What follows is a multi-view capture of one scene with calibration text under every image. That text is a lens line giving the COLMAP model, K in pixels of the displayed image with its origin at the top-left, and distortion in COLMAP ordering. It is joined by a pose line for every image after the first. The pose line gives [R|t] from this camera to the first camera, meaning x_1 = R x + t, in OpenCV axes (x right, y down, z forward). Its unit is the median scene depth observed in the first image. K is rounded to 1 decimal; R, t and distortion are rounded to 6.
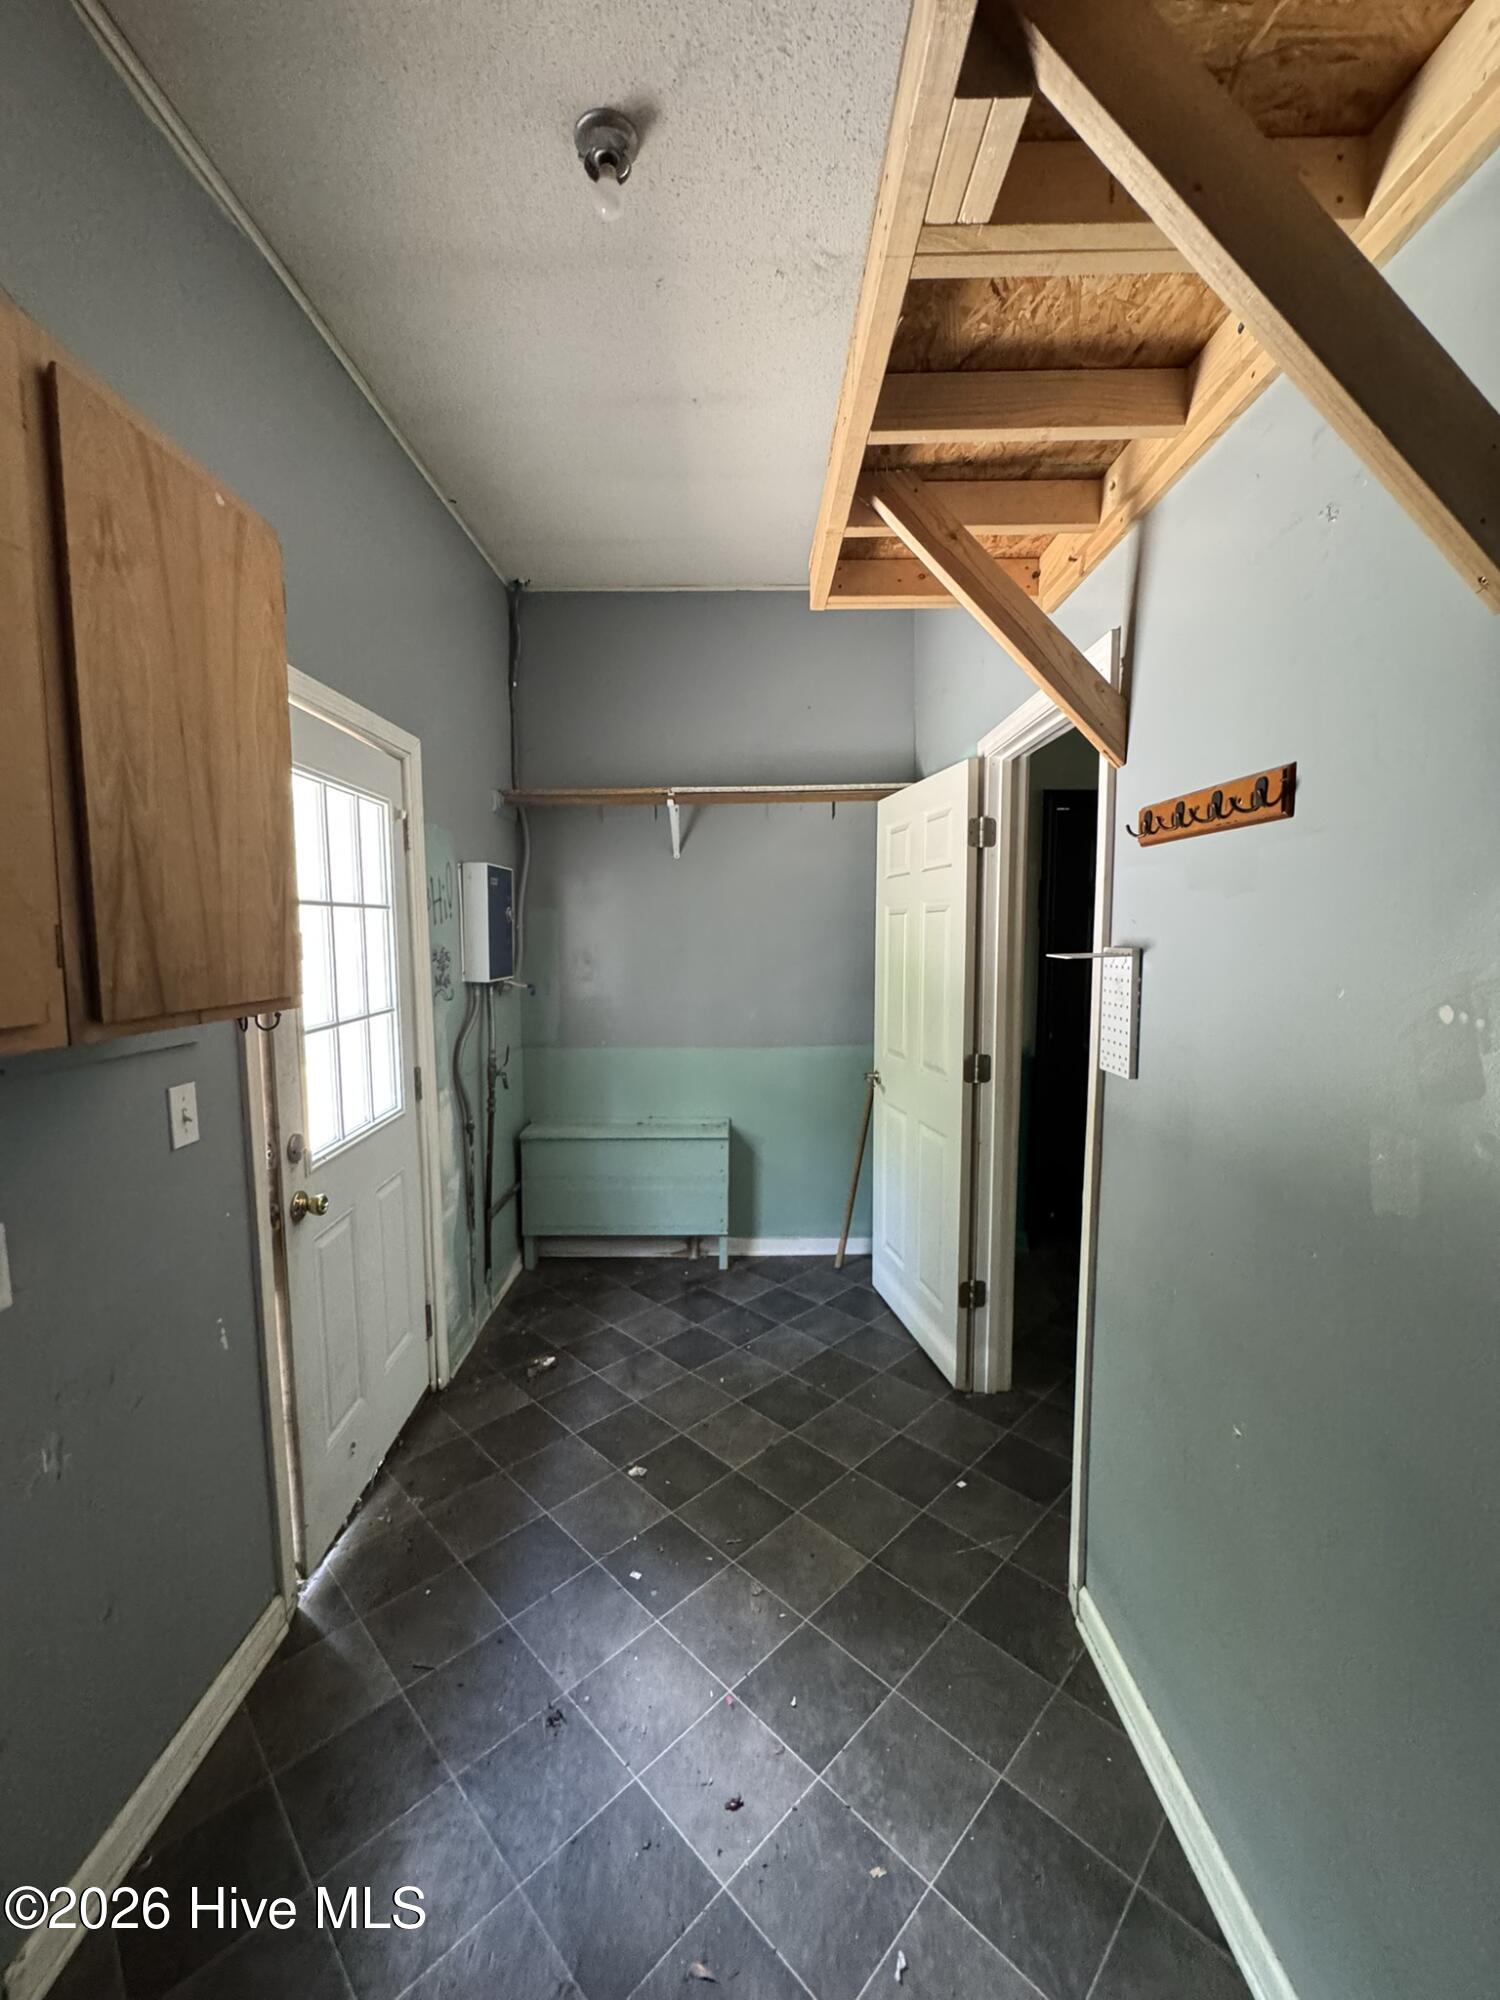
lens RADIAL K [[783.0, 0, 750.0], [0, 783.0, 1000.0], [0, 0, 1]] dist [0.000244, -0.000175]
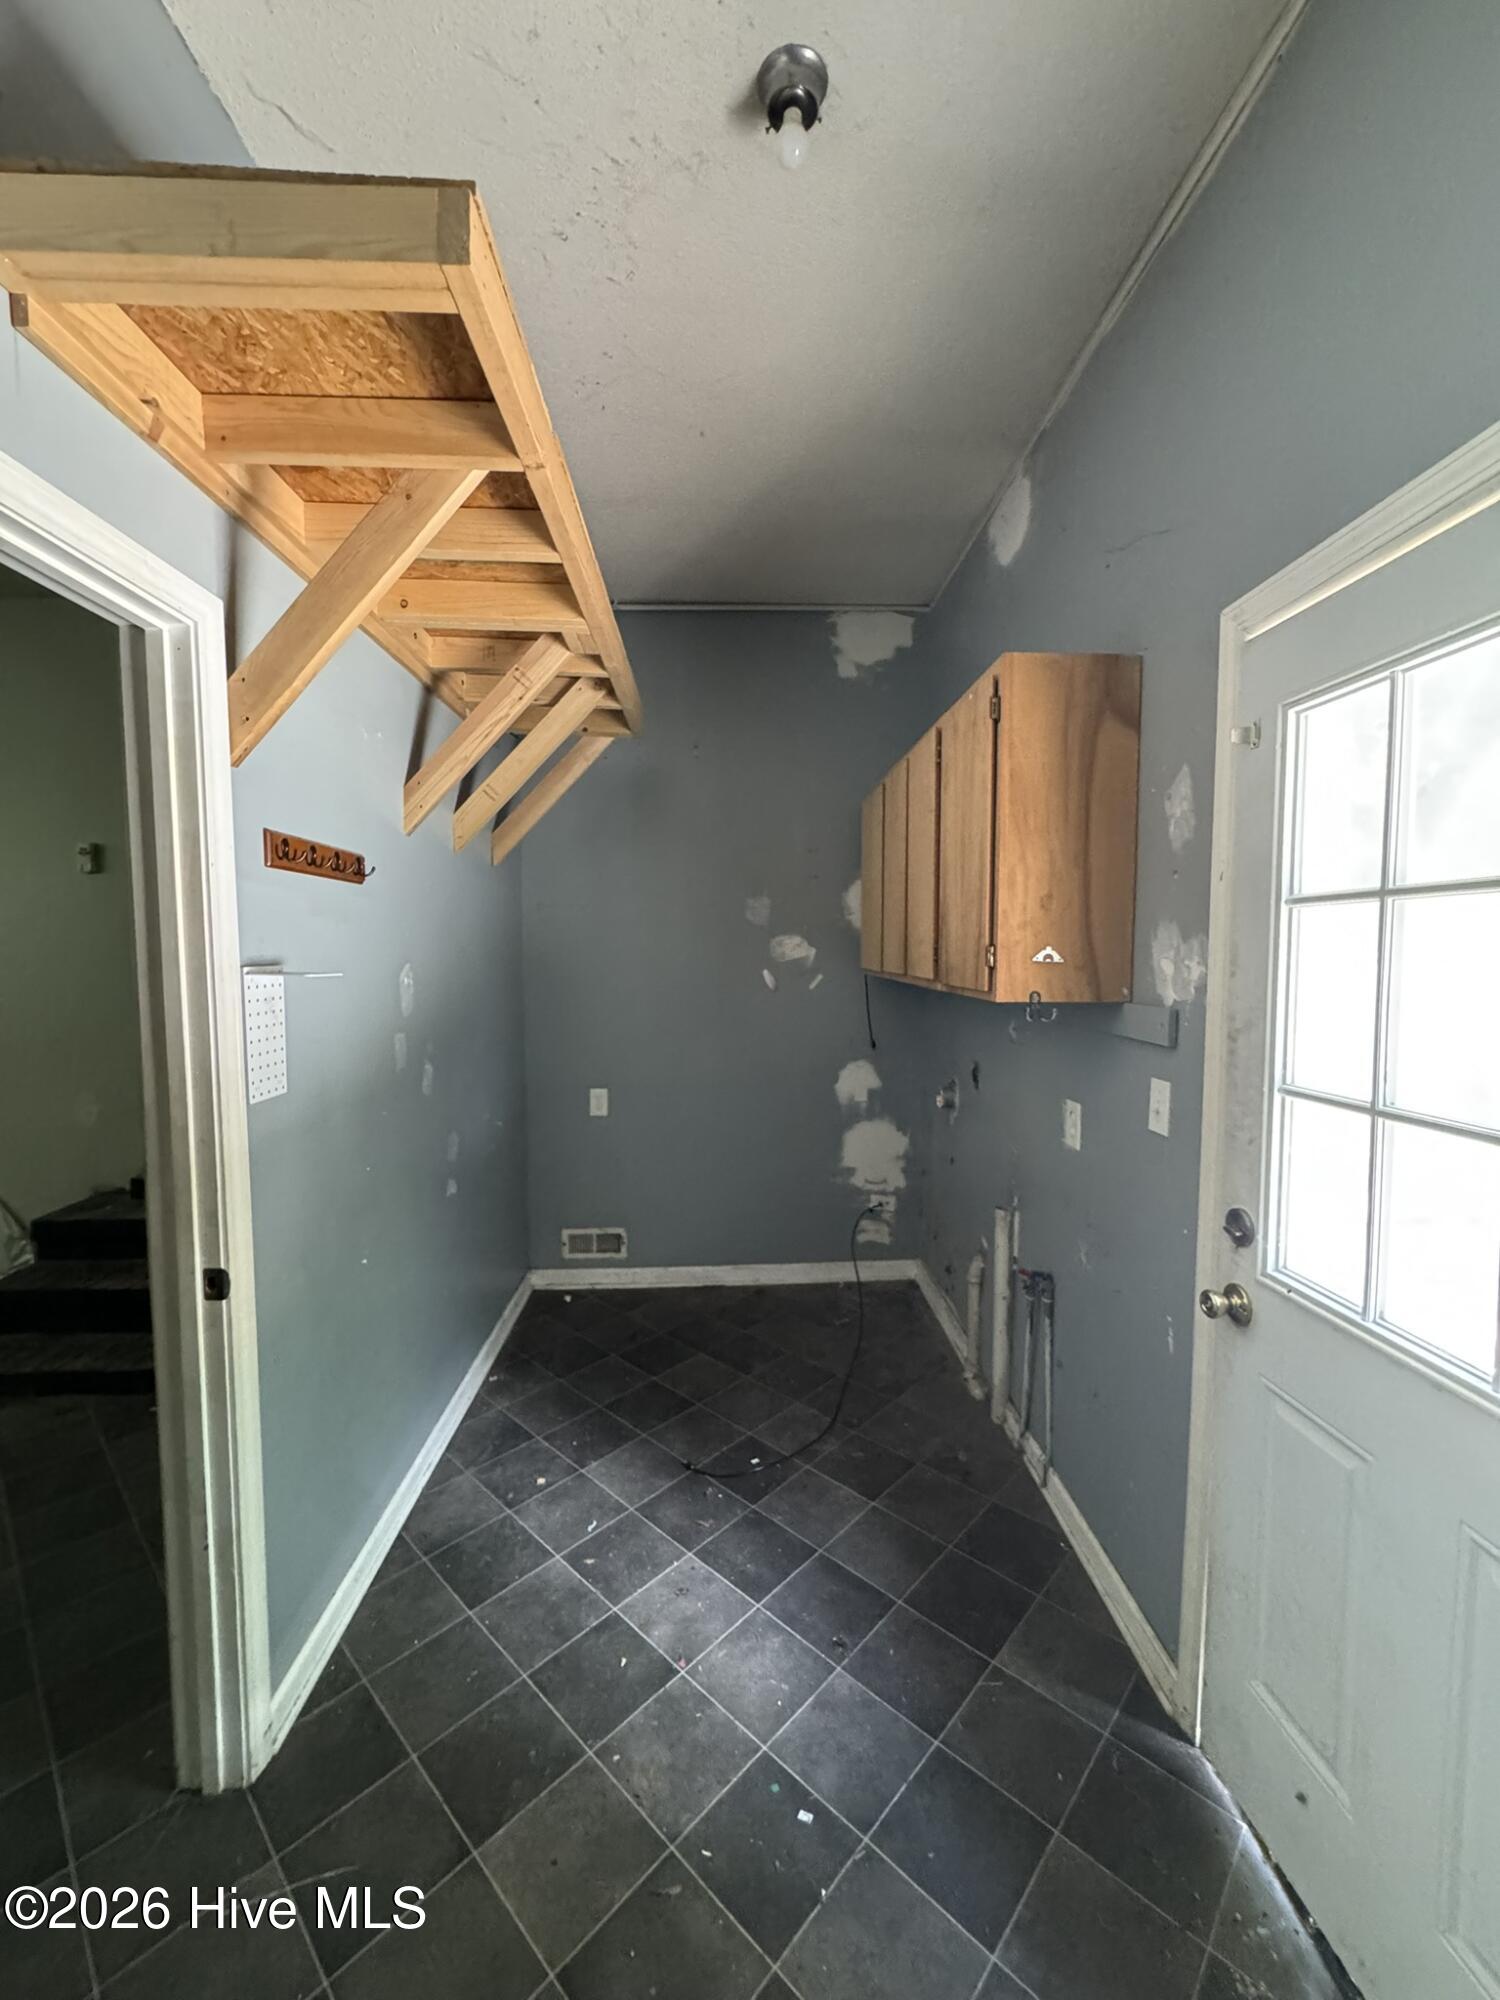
lens RADIAL K [[783.0, 0, 750.0], [0, 783.0, 1000.0], [0, 0, 1]] dist [0.000244, -0.000175]
pose [[-0.999509, 0.007354, -0.030442, -0.090873], [0.002691, 0.988610, 0.150478, -0.163133], [0.031202, 0.150322, -0.988145, 1.904785]]
